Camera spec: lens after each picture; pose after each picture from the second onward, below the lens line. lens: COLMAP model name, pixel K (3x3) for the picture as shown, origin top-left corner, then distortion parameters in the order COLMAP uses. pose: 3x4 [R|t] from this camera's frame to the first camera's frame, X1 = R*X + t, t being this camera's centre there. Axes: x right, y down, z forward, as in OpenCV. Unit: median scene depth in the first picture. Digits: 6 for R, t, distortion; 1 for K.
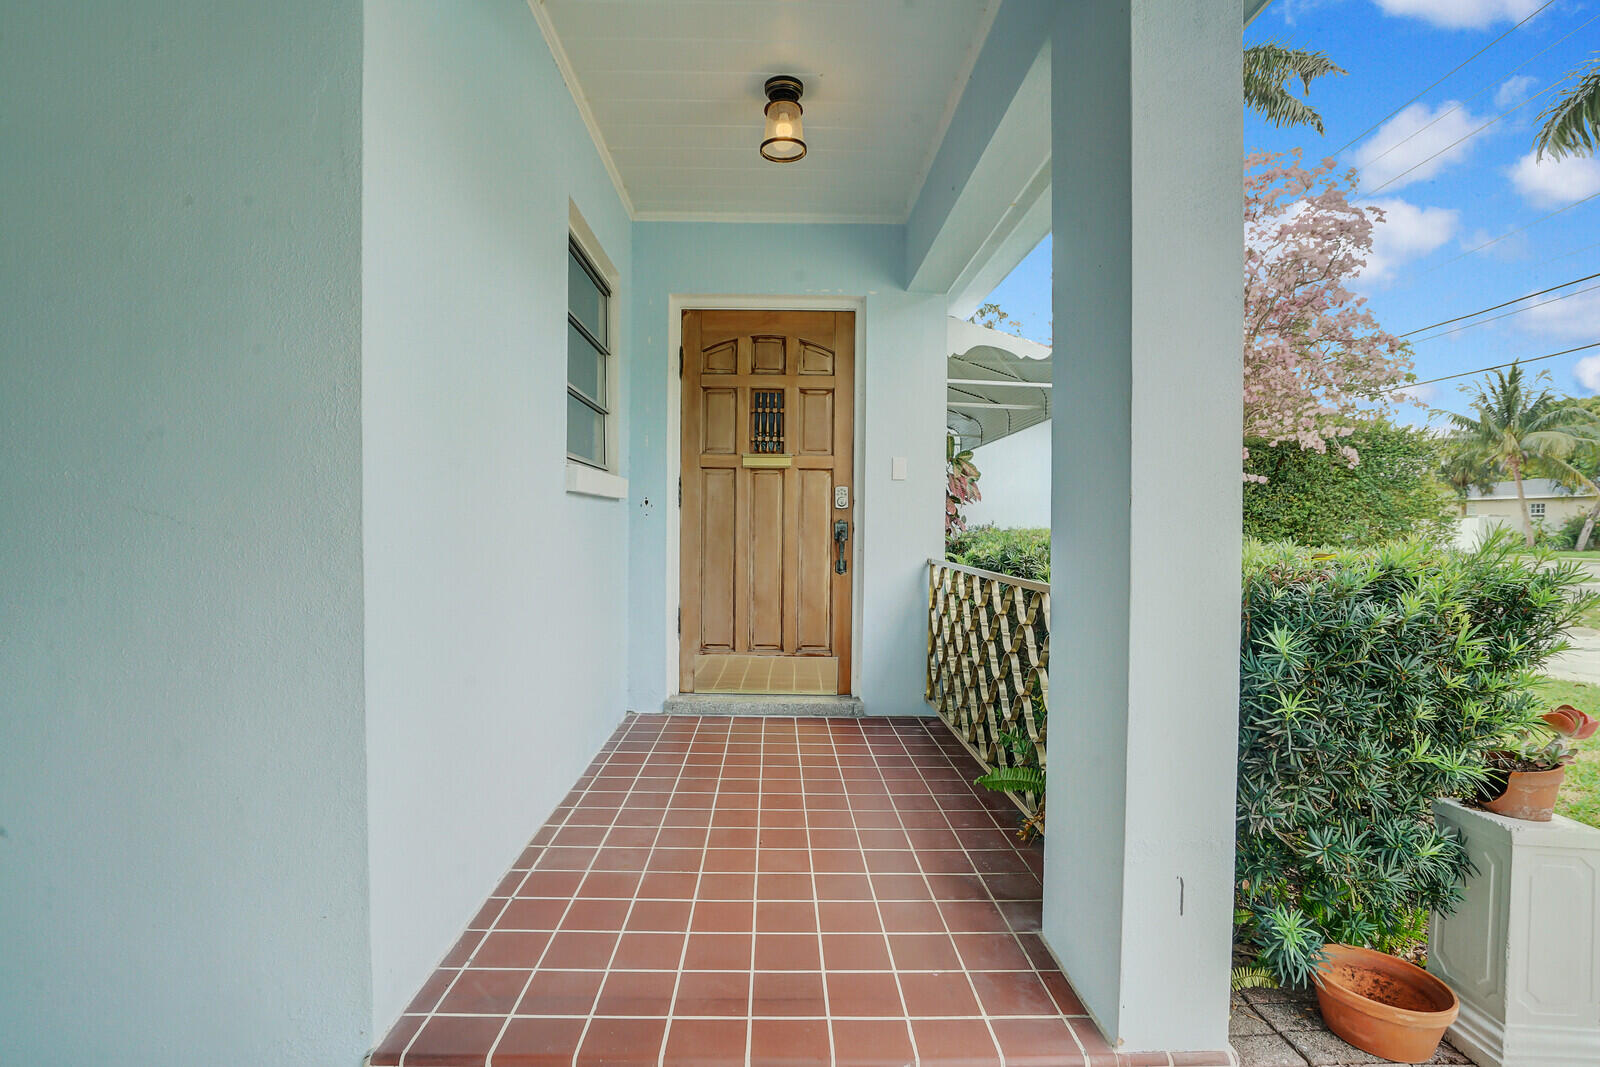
lens RADIAL K [[745.8, 0, 787.2], [0, 745.8, 536.1], [0, 0, 1]] dist [-0.052991, 0.021440]
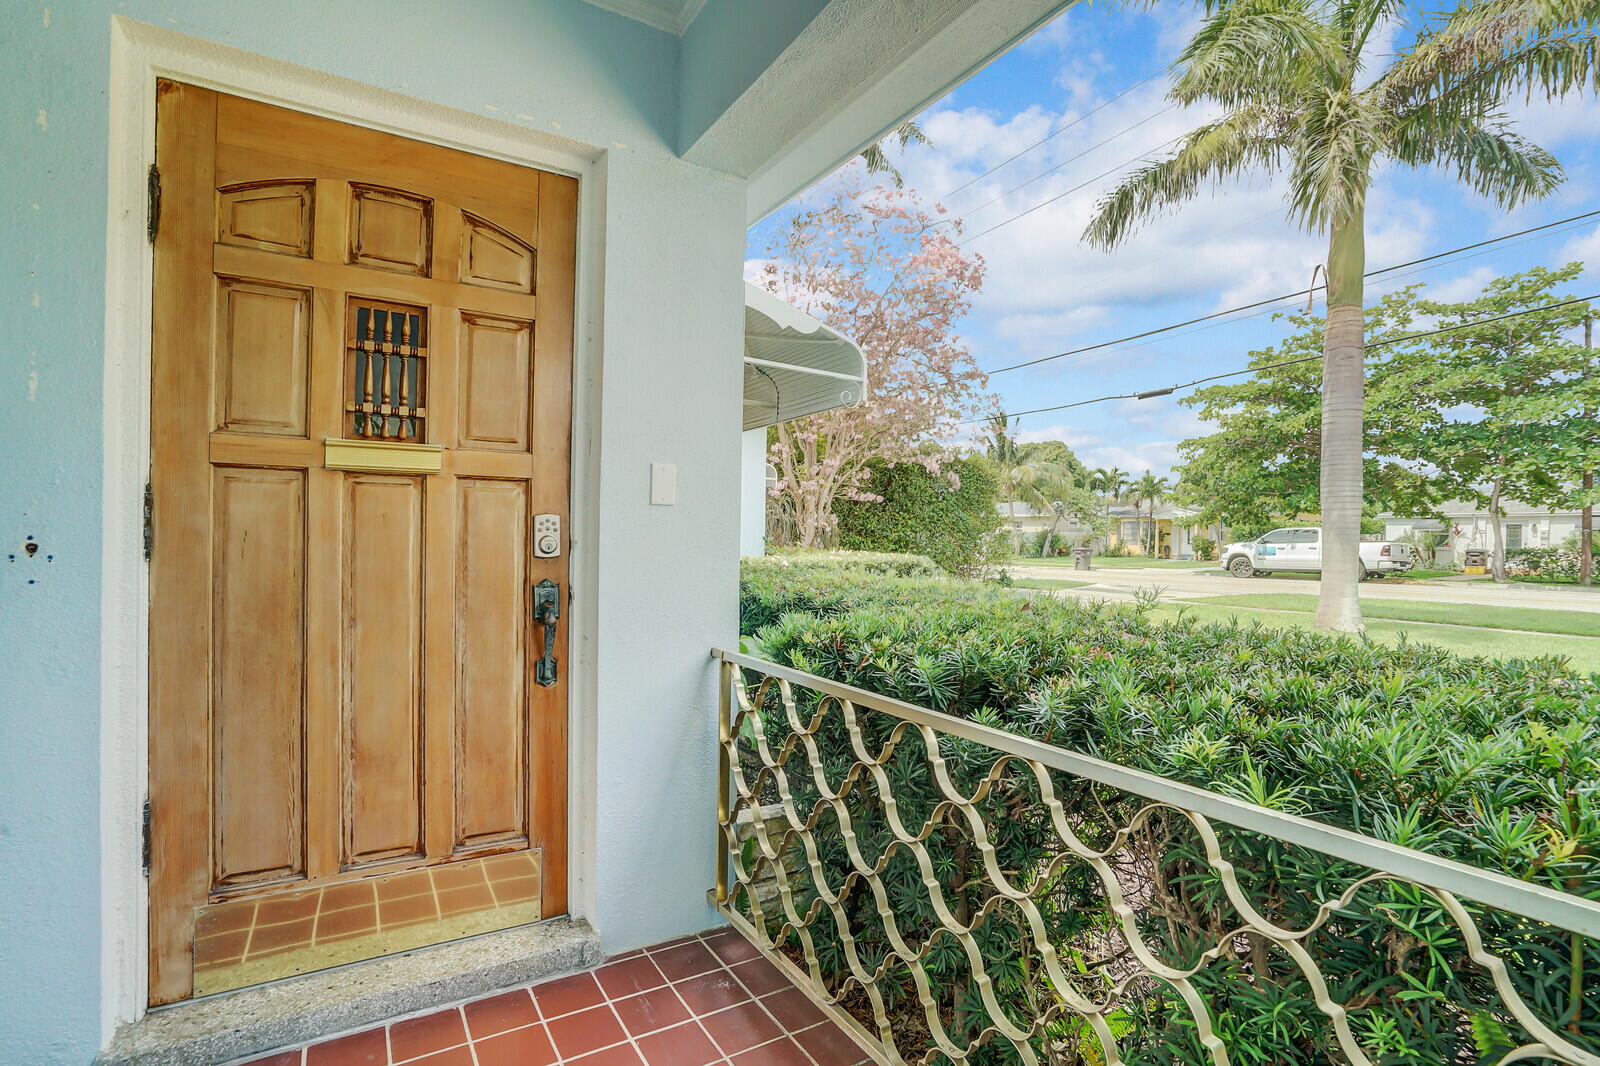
lens RADIAL K [[758.6, 0, 790.8], [0, 758.6, 539.1], [0, 0, 1]] dist [-0.049654, 0.021375]
pose [[0.860558, 0.001799, 0.509349, -0.047173], [0.001926, 0.999975, -0.006786, -0.045605], [-0.509349, 0.006821, 0.860533, 0.470033]]
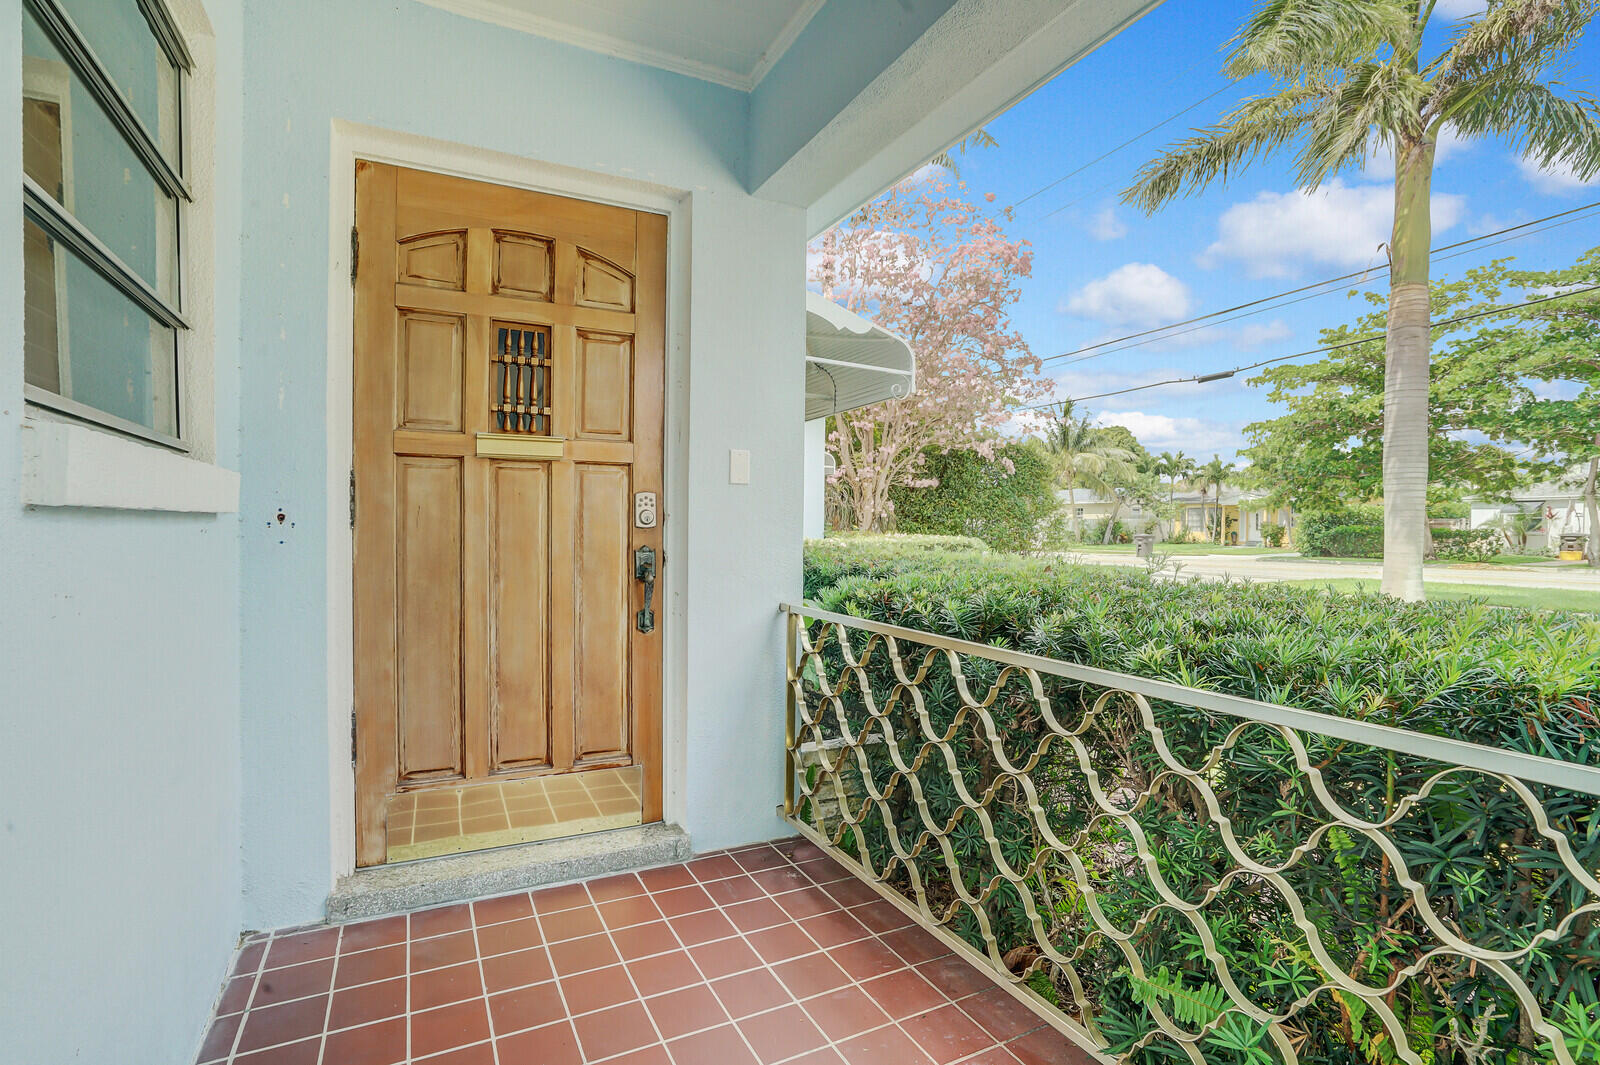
lens RADIAL K [[745.8, 0, 787.2], [0, 745.8, 535.1], [0, 0, 1]] dist [-0.052991, 0.021440]
pose [[0.899827, -0.007383, 0.436185, -0.092592], [0.006777, 0.999973, 0.002946, -0.031864], [-0.436195, 0.000305, 0.899852, 0.387596]]
